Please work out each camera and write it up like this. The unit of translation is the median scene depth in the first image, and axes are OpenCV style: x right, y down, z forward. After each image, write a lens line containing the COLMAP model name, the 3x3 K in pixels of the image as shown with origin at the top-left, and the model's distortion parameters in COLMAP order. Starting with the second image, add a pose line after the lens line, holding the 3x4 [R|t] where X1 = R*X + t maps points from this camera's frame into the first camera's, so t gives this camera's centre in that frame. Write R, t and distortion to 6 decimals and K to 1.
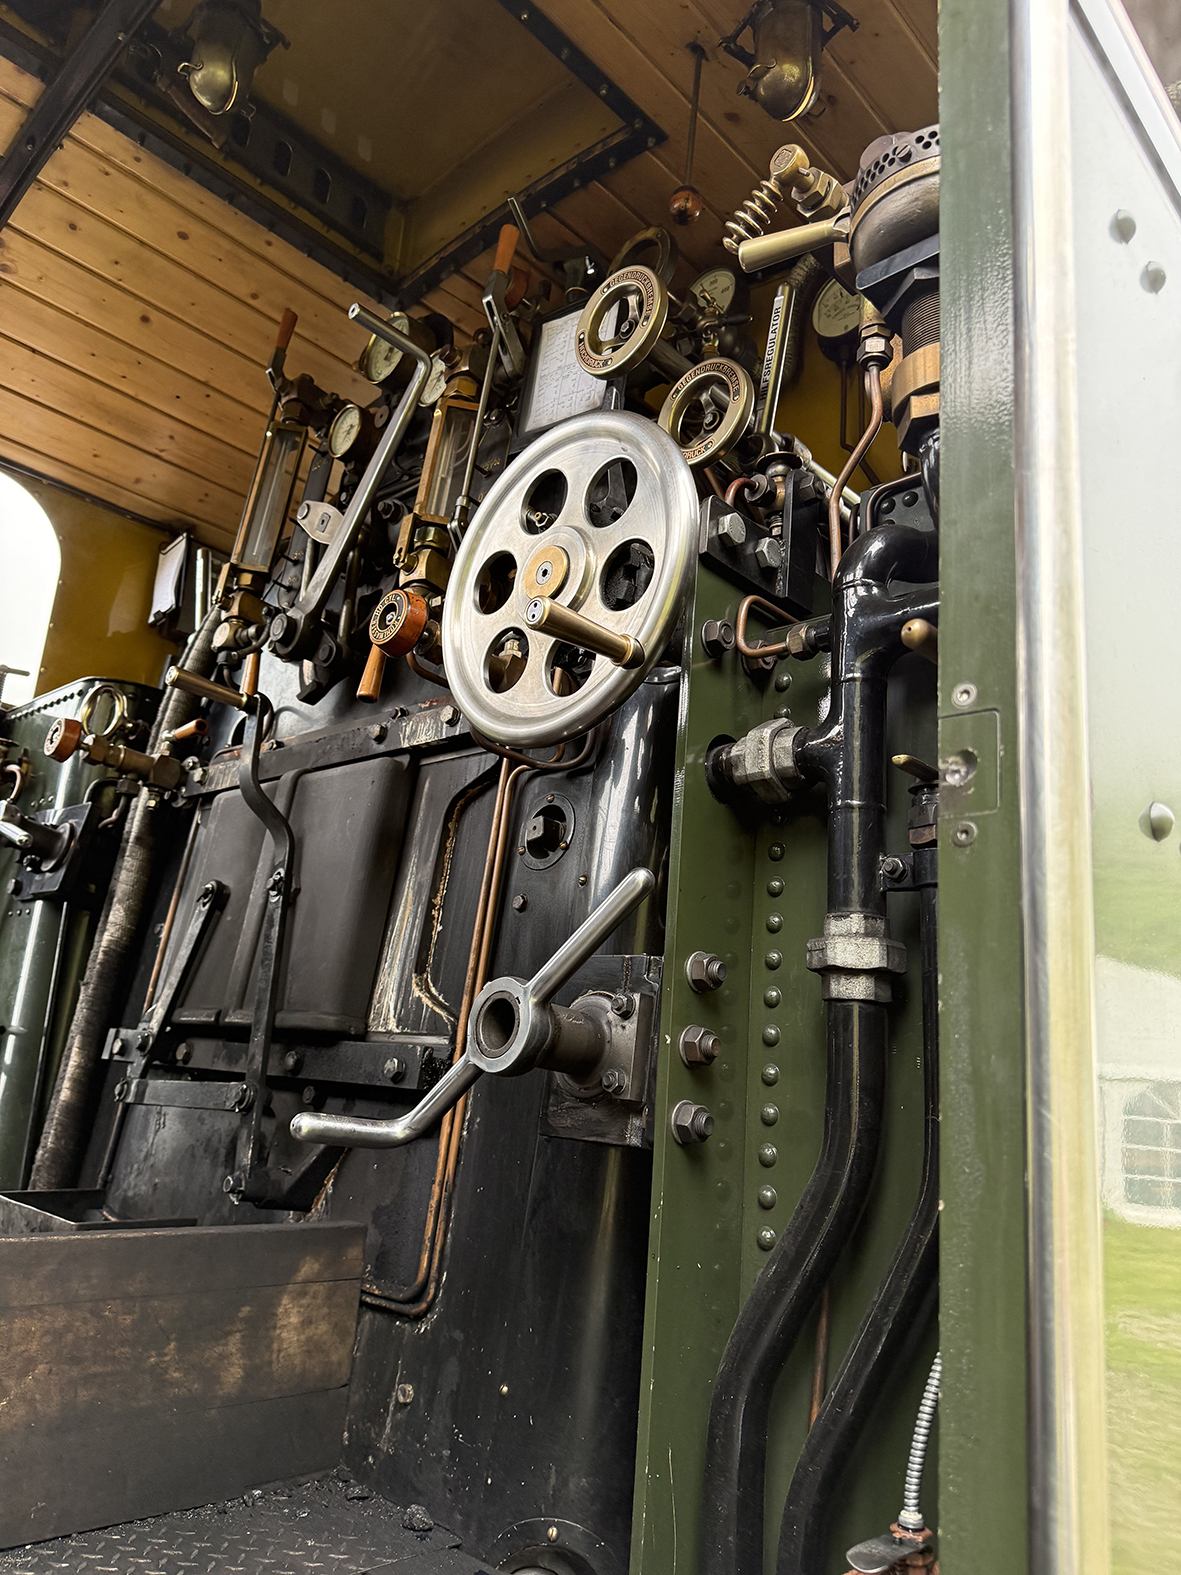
lens RADIAL K [[1085.3, 0, 590.5], [0, 1085.3, 787.5], [0, 0, 1]] dist [0.056872, -0.075415]
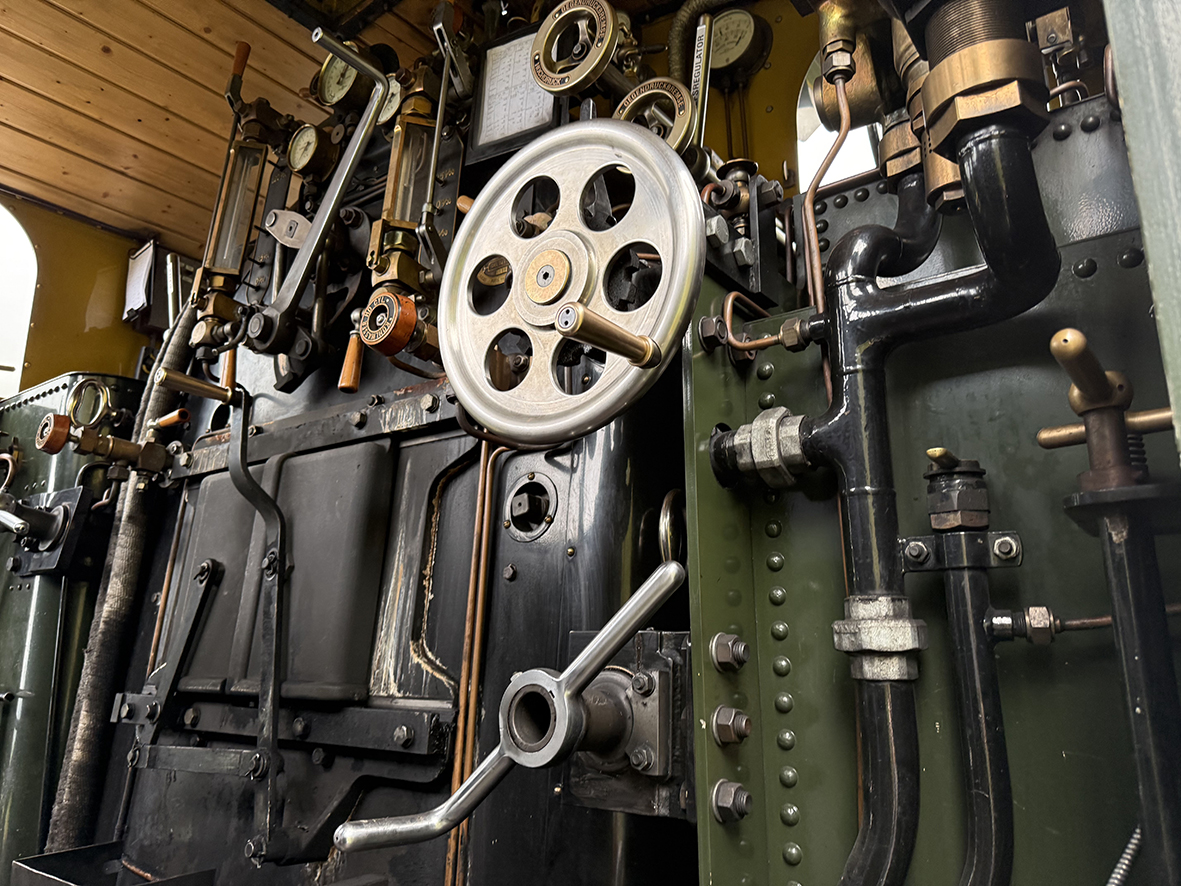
lens RADIAL K [[826.2, 0, 590.5], [0, 826.2, 443.0], [0, 0, 1]] dist [-0.005549, 0.004347]
pose [[0.989772, -0.051338, 0.133104, -0.074523], [0.048252, 0.998489, 0.026312, -0.037001], [-0.134253, -0.019621, 0.990753, 0.137816]]
